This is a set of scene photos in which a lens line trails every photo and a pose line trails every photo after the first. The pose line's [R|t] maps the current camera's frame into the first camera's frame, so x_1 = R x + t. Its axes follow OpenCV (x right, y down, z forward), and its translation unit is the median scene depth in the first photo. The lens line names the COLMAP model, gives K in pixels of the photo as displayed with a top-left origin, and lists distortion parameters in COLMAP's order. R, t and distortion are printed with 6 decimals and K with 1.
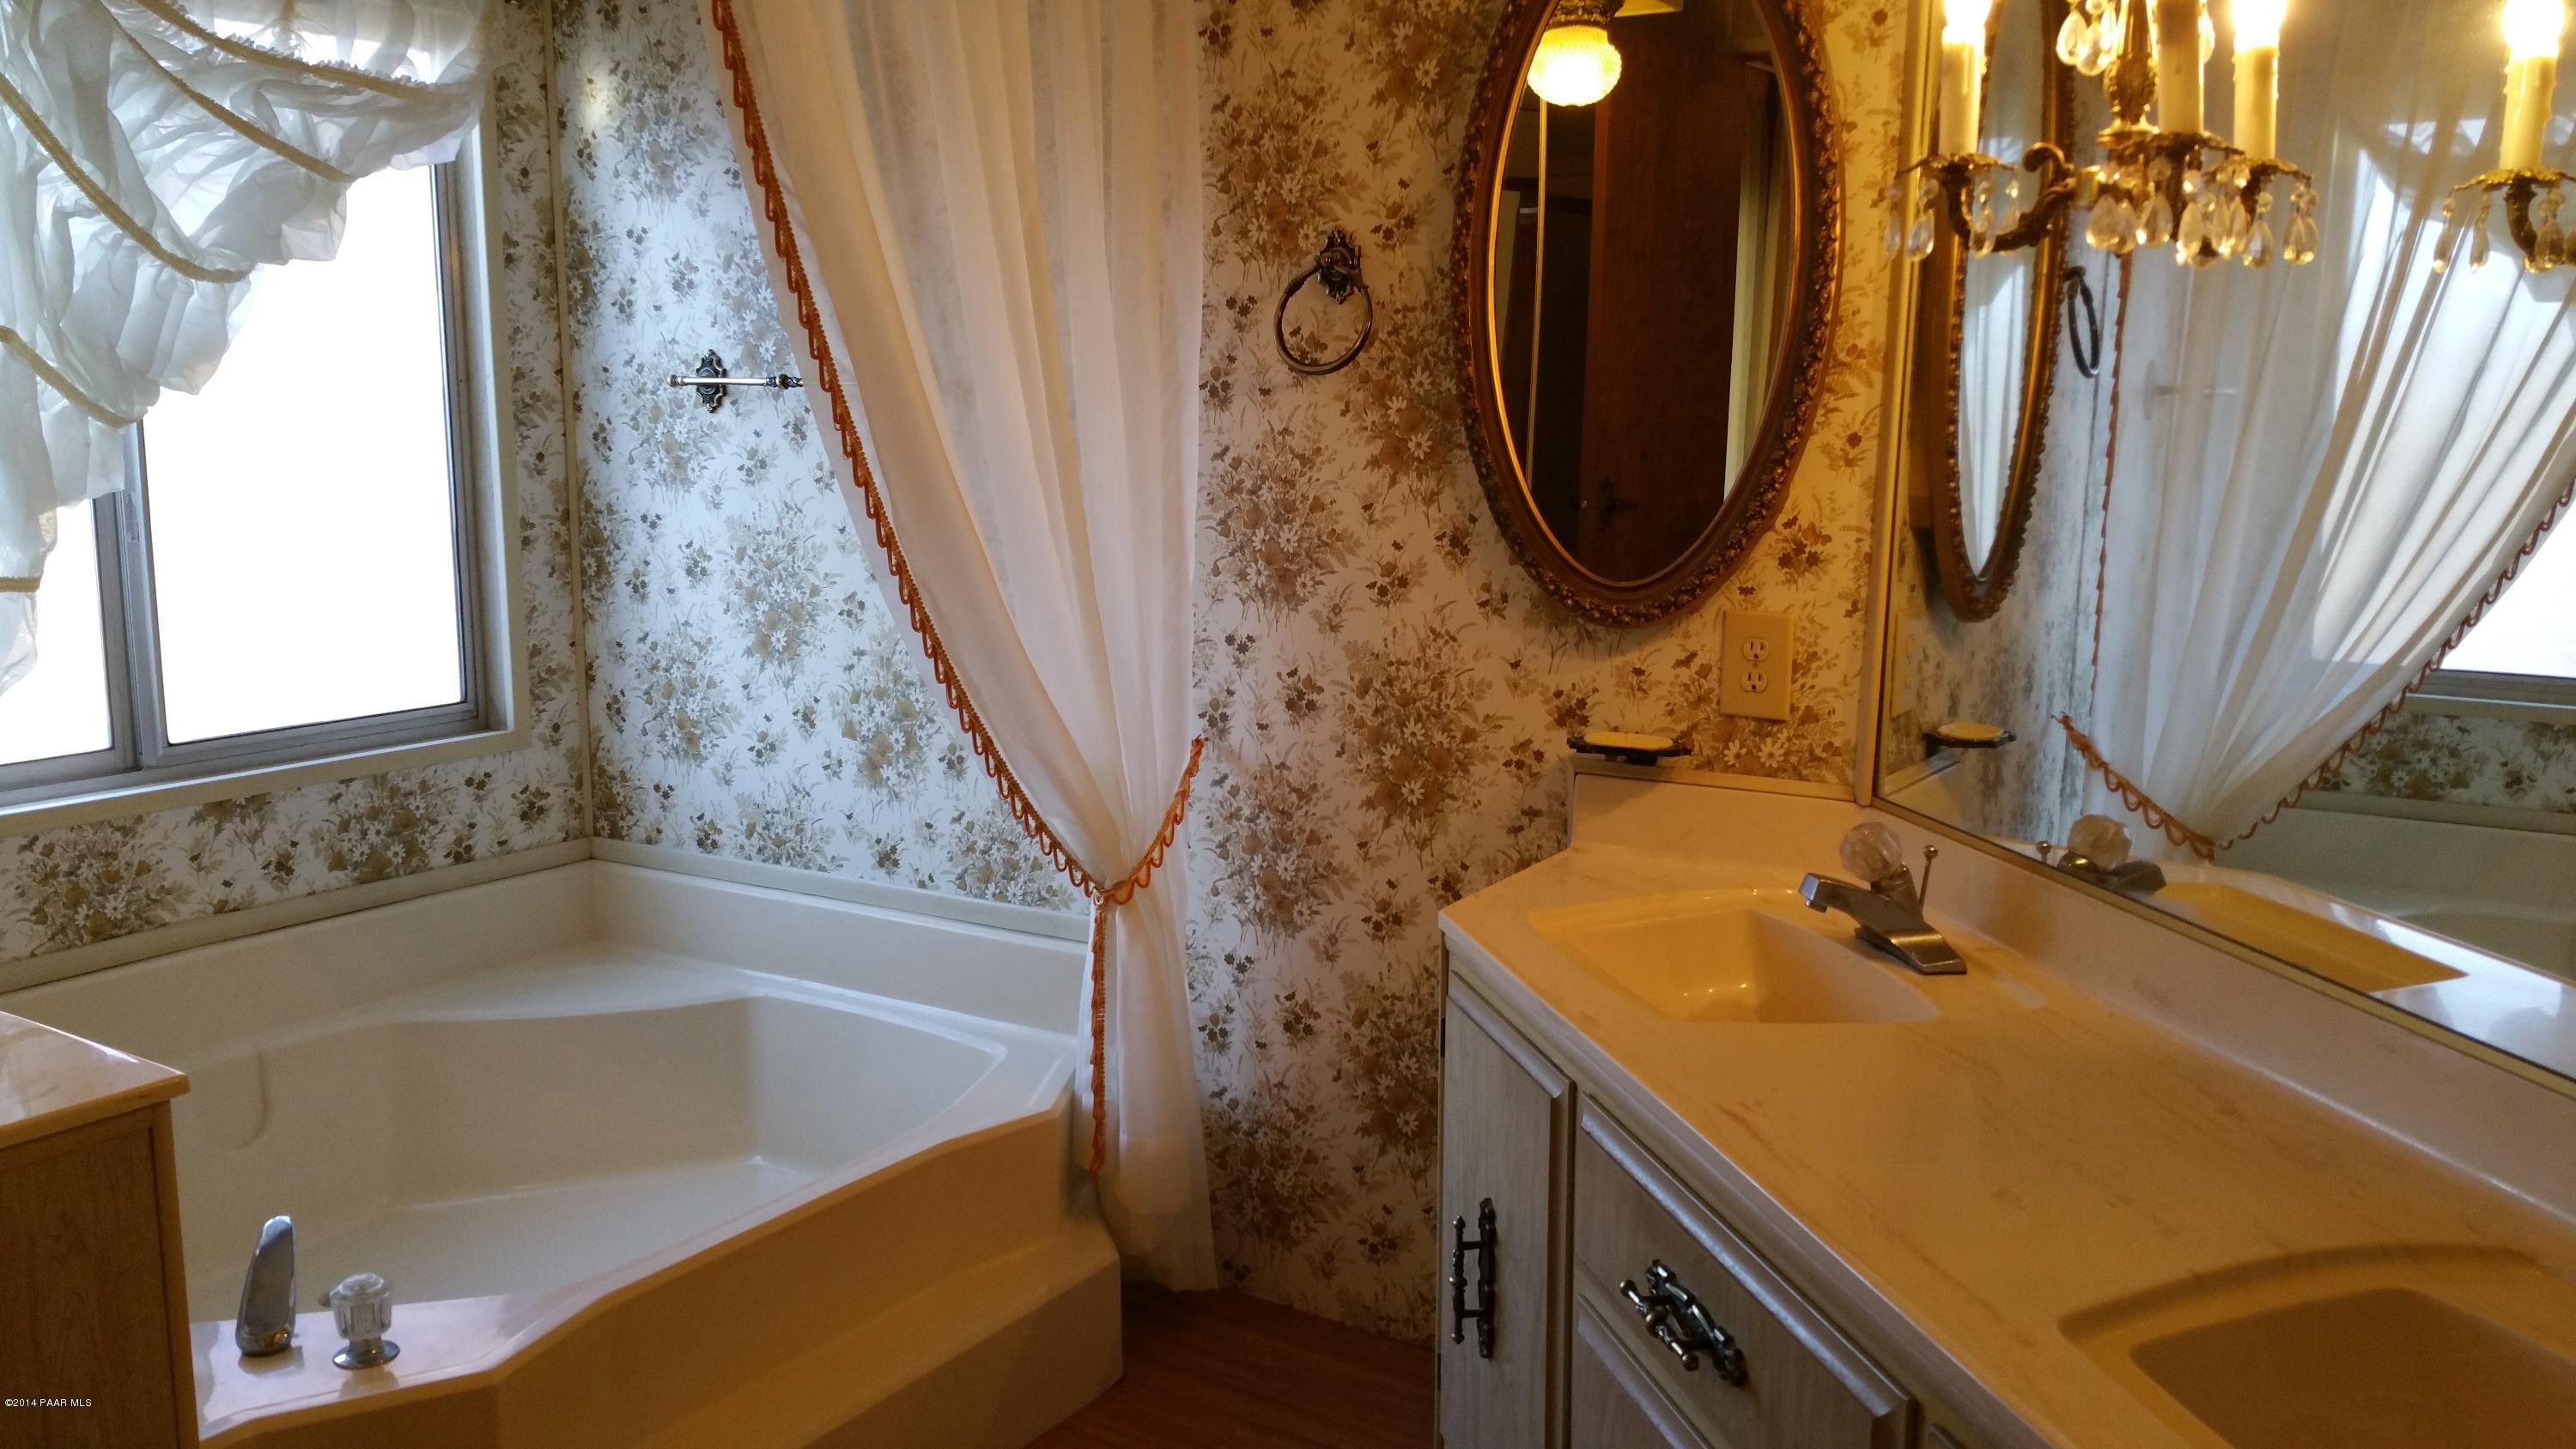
lens RADIAL K [[2096.6, 0, 1295.4], [0, 2096.6, 737.2], [0, 0, 1]] dist [0.060660, -0.106682]
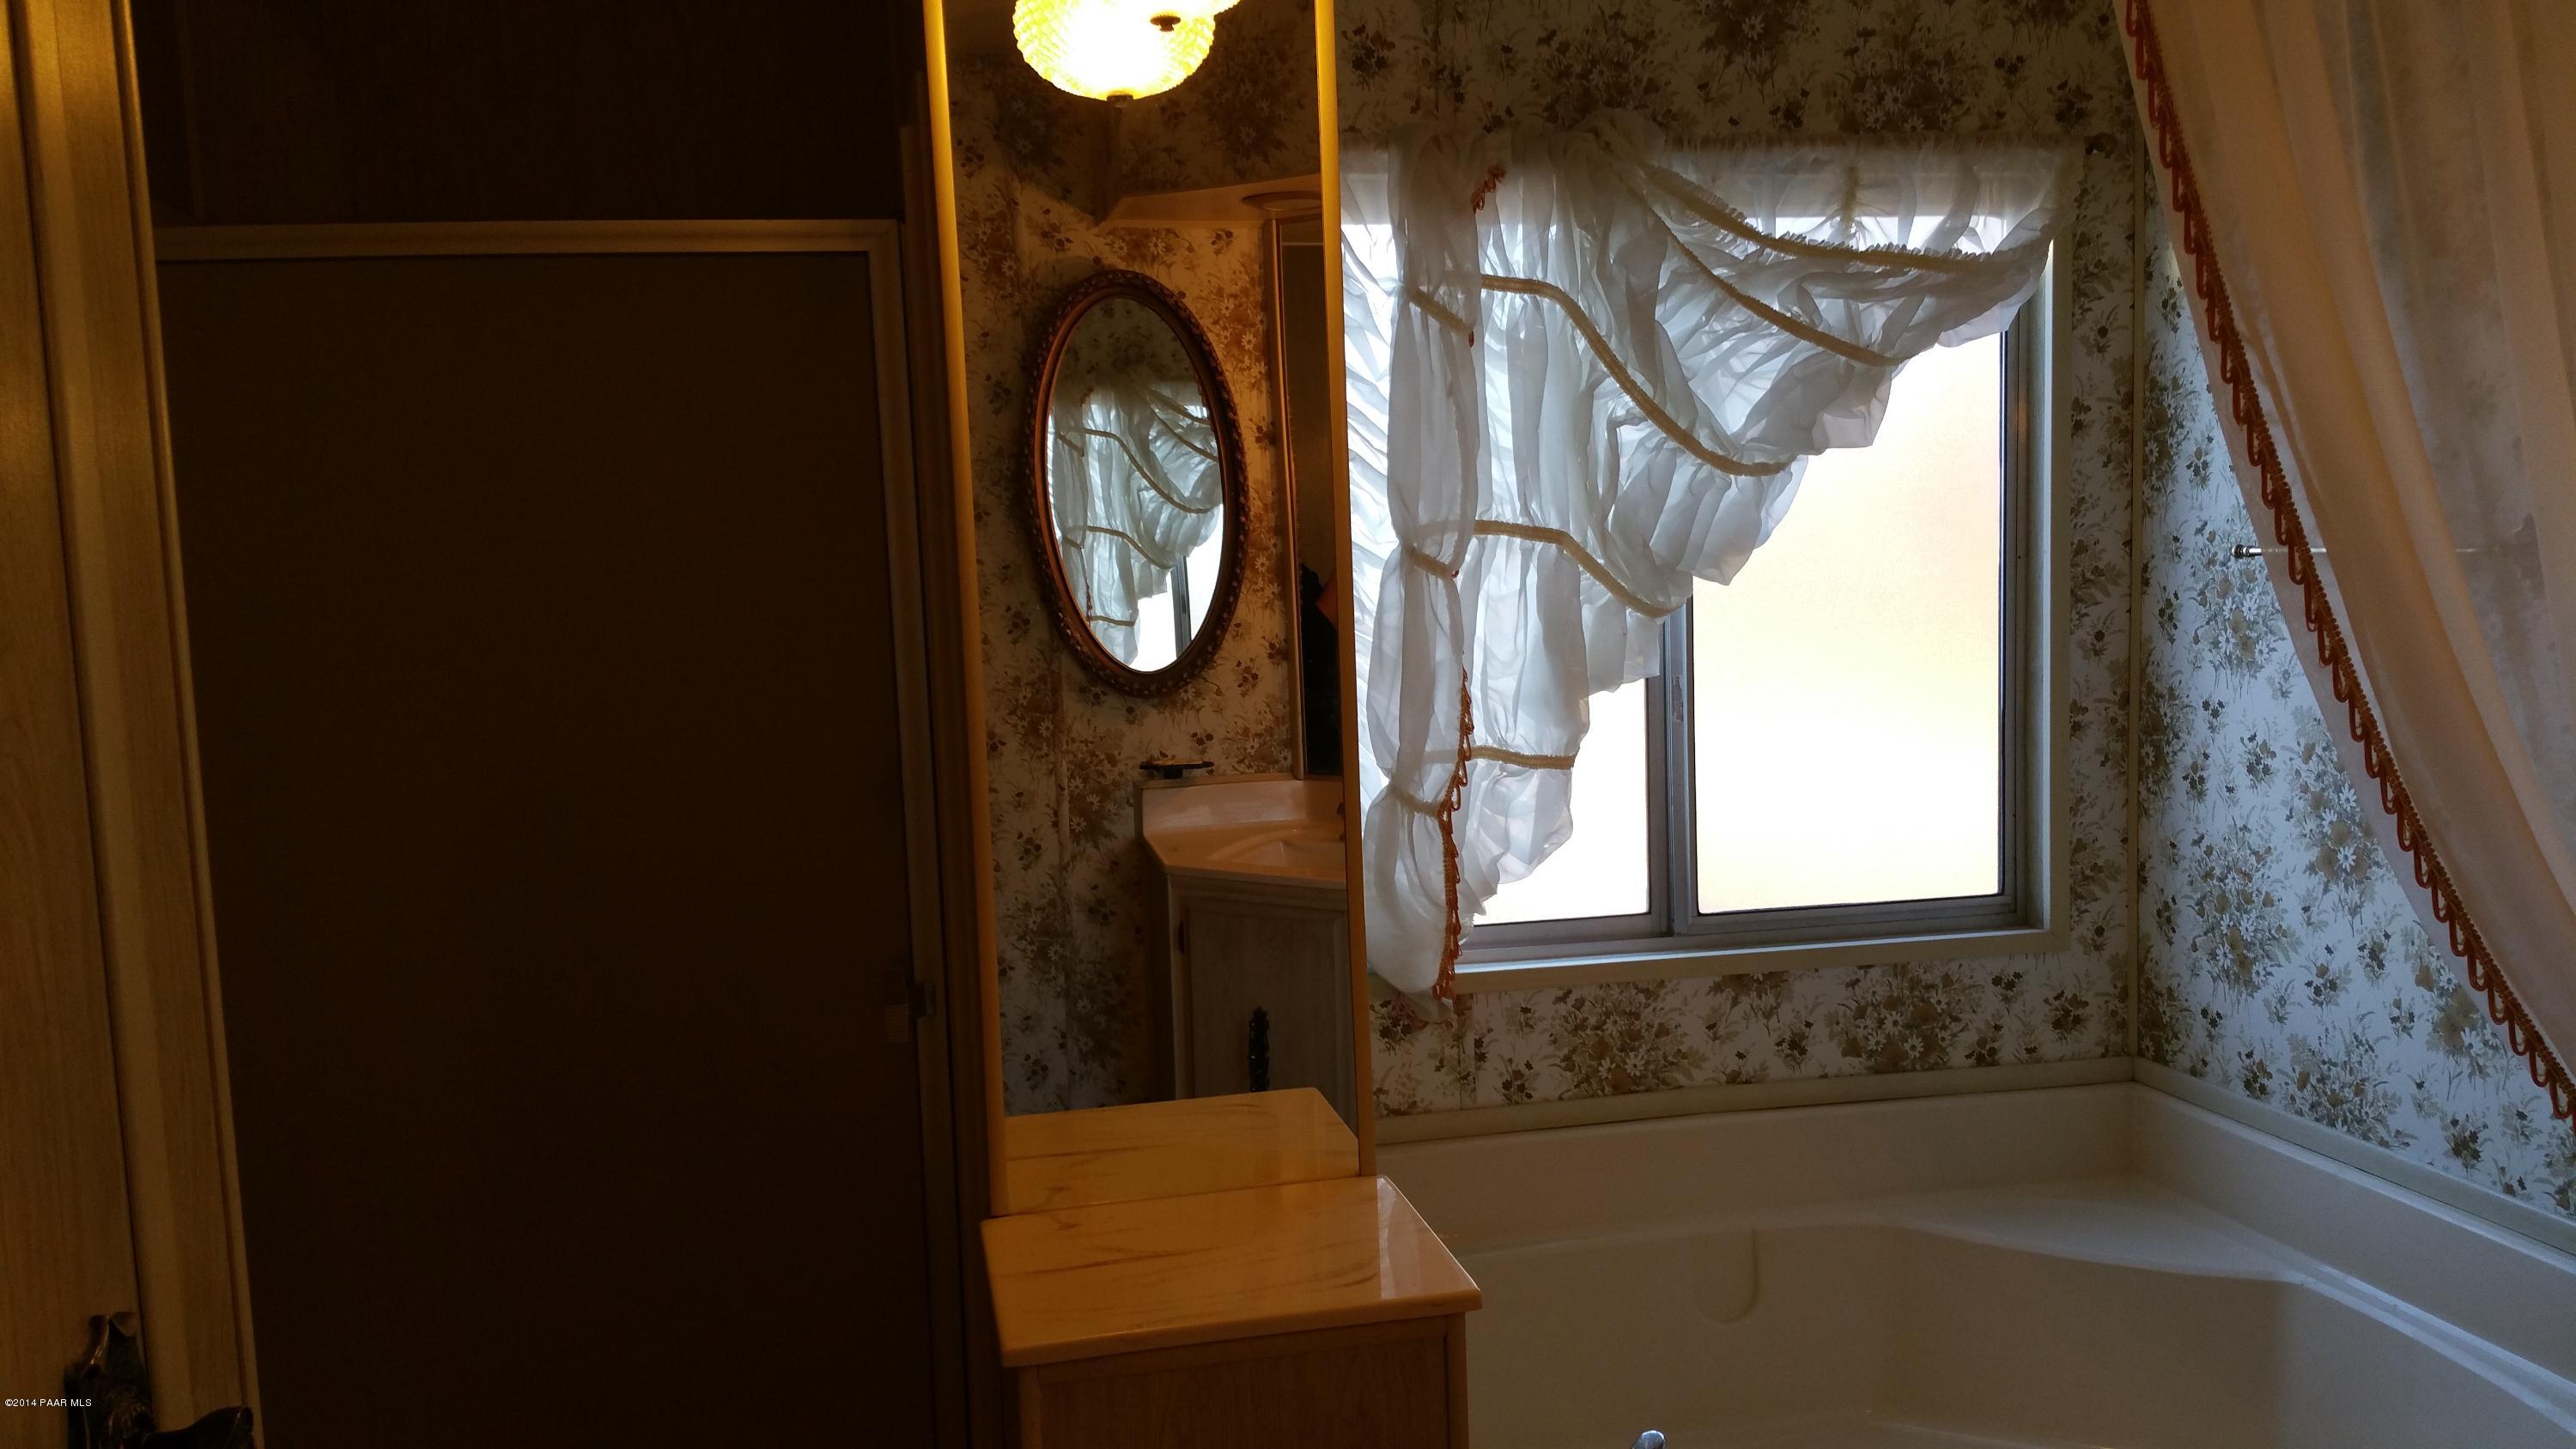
lens RADIAL K [[2096.6, 0, 1290.5], [0, 2096.6, 736.6], [0, 0, 1]] dist [0.060660, -0.106682]
pose [[0.678551, 0.040073, -0.733460, 0.081436], [-0.085702, 0.996010, -0.024869, -0.037740], [0.729537, 0.079734, 0.679278, 0.128962]]
